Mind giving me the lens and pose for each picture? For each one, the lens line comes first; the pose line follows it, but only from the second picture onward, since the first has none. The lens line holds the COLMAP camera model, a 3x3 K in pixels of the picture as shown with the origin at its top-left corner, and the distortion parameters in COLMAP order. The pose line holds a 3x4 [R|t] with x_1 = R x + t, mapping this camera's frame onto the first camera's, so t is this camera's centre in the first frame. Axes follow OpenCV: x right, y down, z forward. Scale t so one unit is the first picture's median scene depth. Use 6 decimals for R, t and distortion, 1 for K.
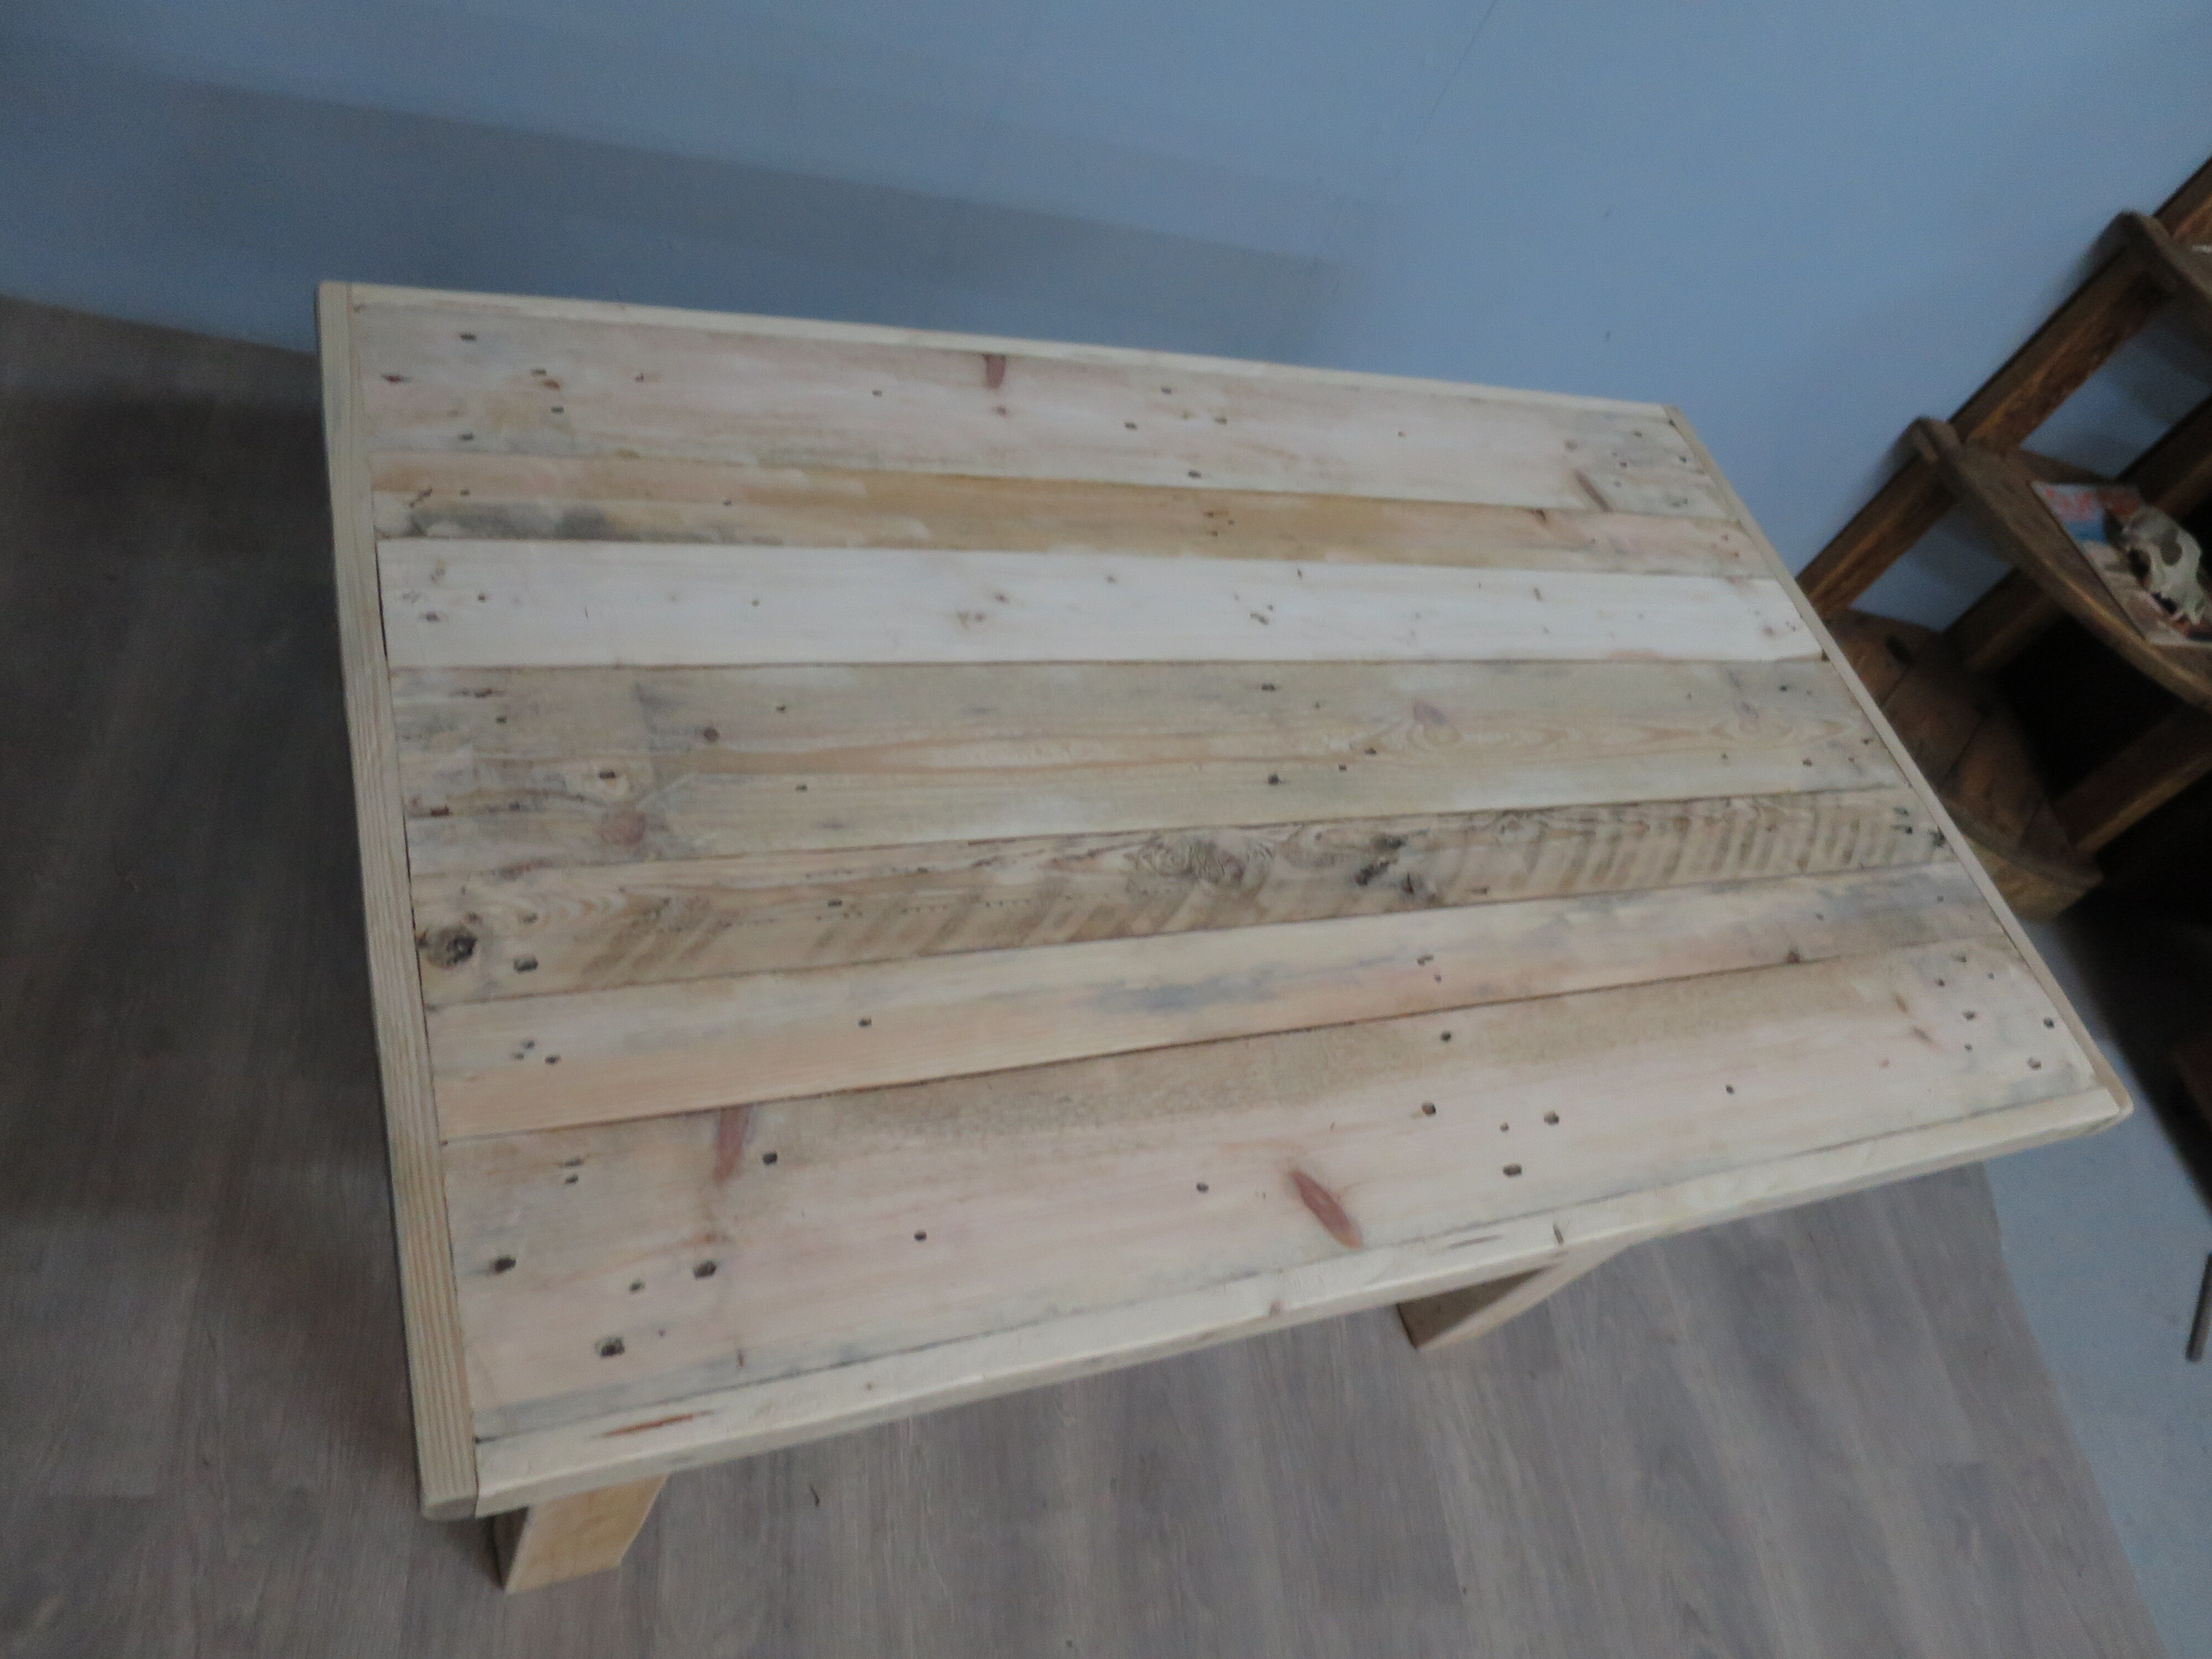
lens RADIAL K [[1595.7, 0, 1104.1], [0, 1595.7, 838.6], [0, 0, 1]] dist [-0.051383, 0.009545]
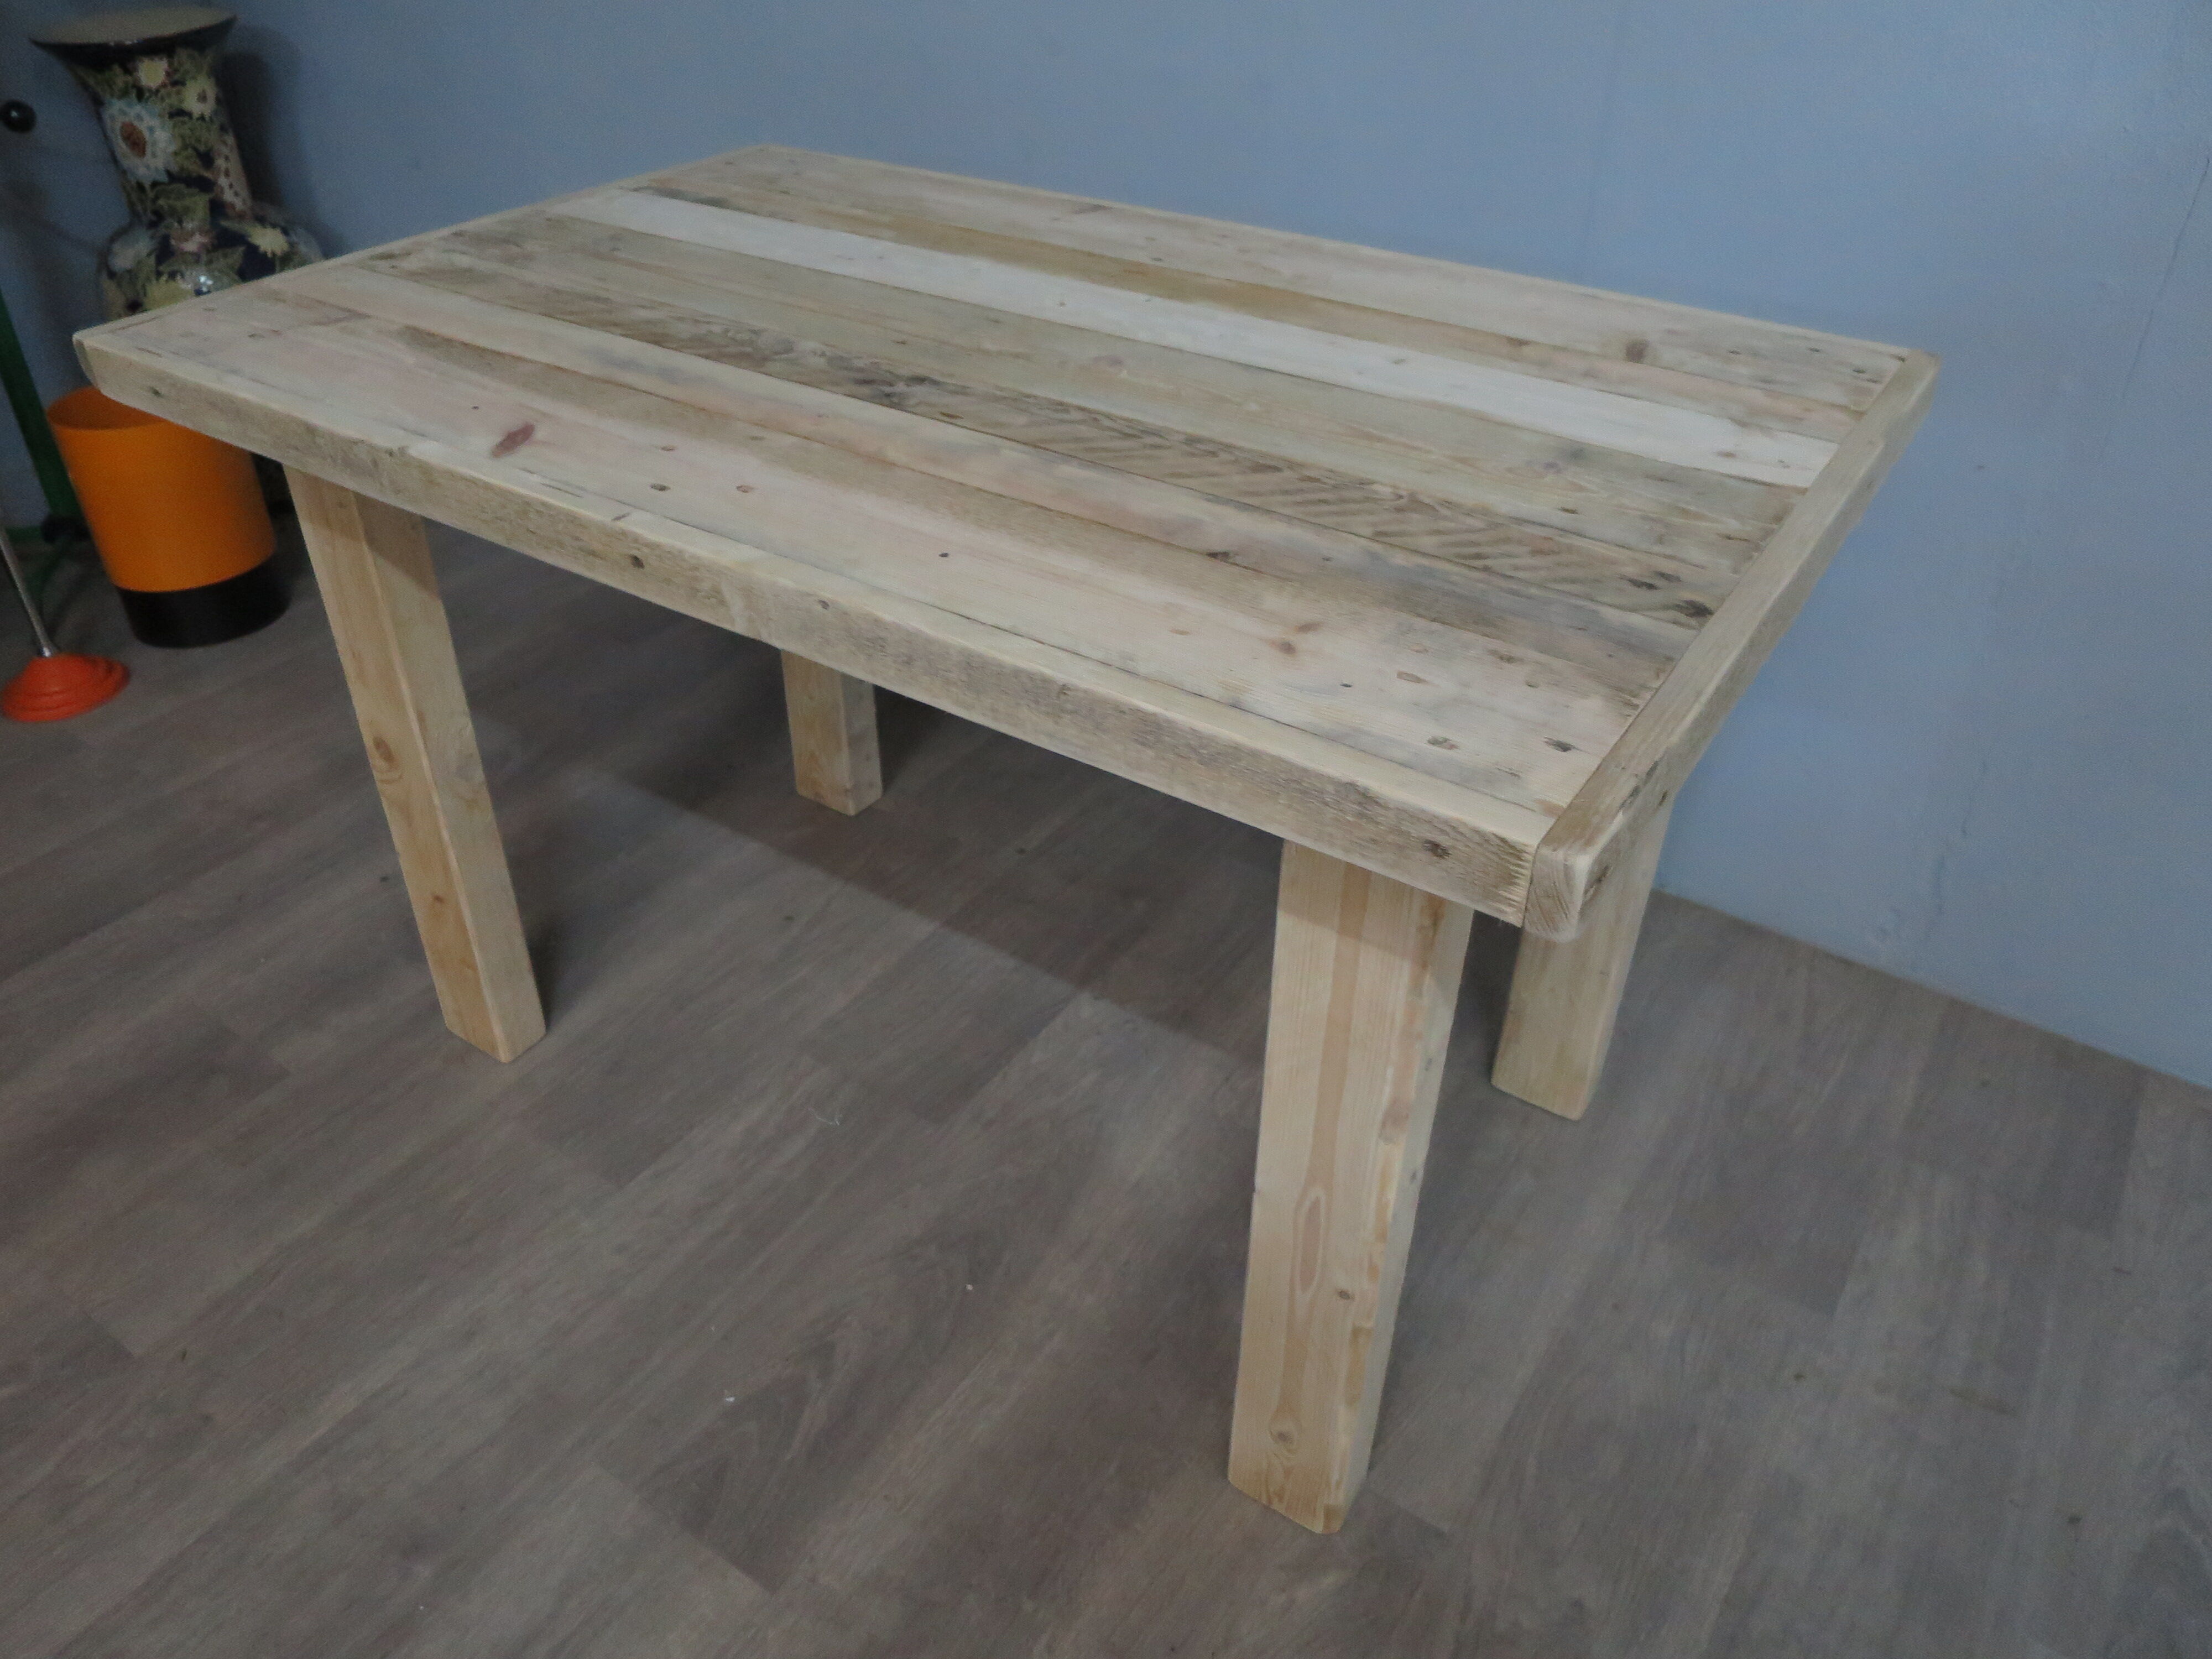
lens RADIAL K [[1595.7, 0, 1104.1], [0, 1595.7, 838.6], [0, 0, 1]] dist [-0.051383, 0.009545]
pose [[0.570917, 0.150677, -0.807062, 1.391940], [-0.507627, 0.837379, -0.202759, 0.499834], [0.645266, 0.525445, 0.554562, 0.796017]]
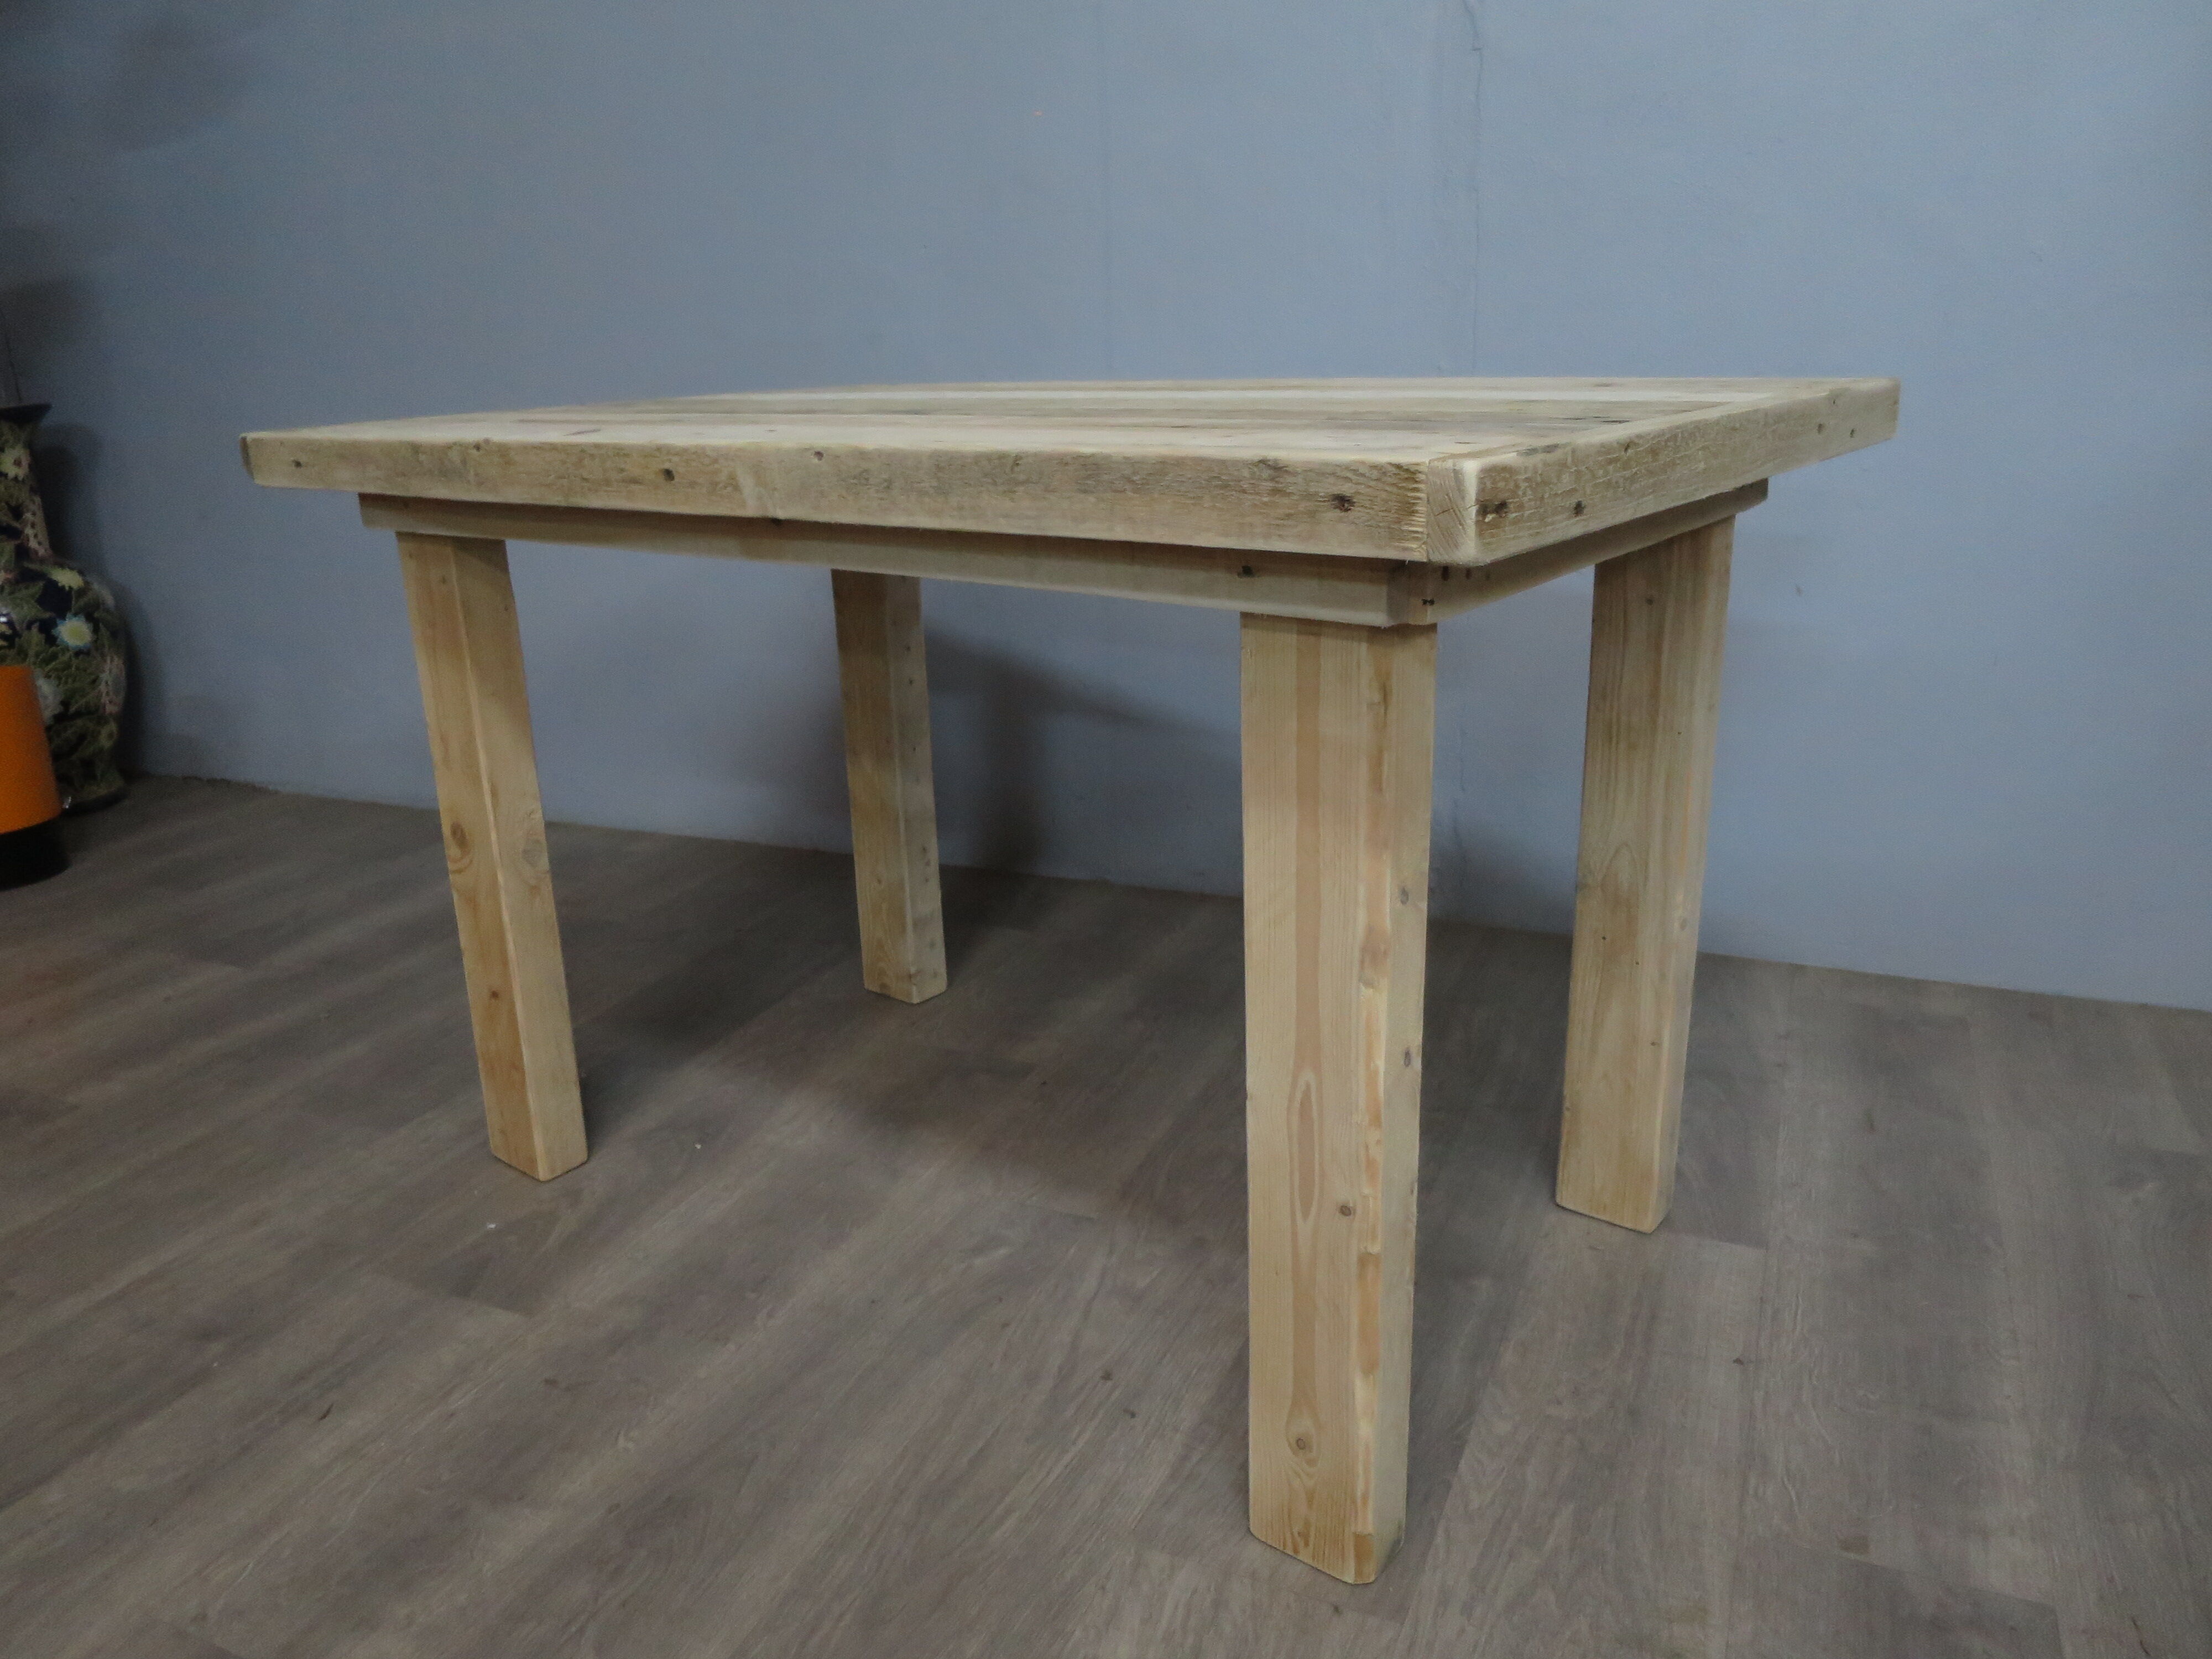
lens RADIAL K [[1595.7, 0, 1104.1], [0, 1595.7, 838.6], [0, 0, 1]] dist [-0.051383, 0.009545]
pose [[0.496608, -0.113165, -0.860566, 1.483629], [-0.533919, 0.741866, -0.405666, 0.799200], [0.684332, 0.660930, 0.307996, 1.123896]]
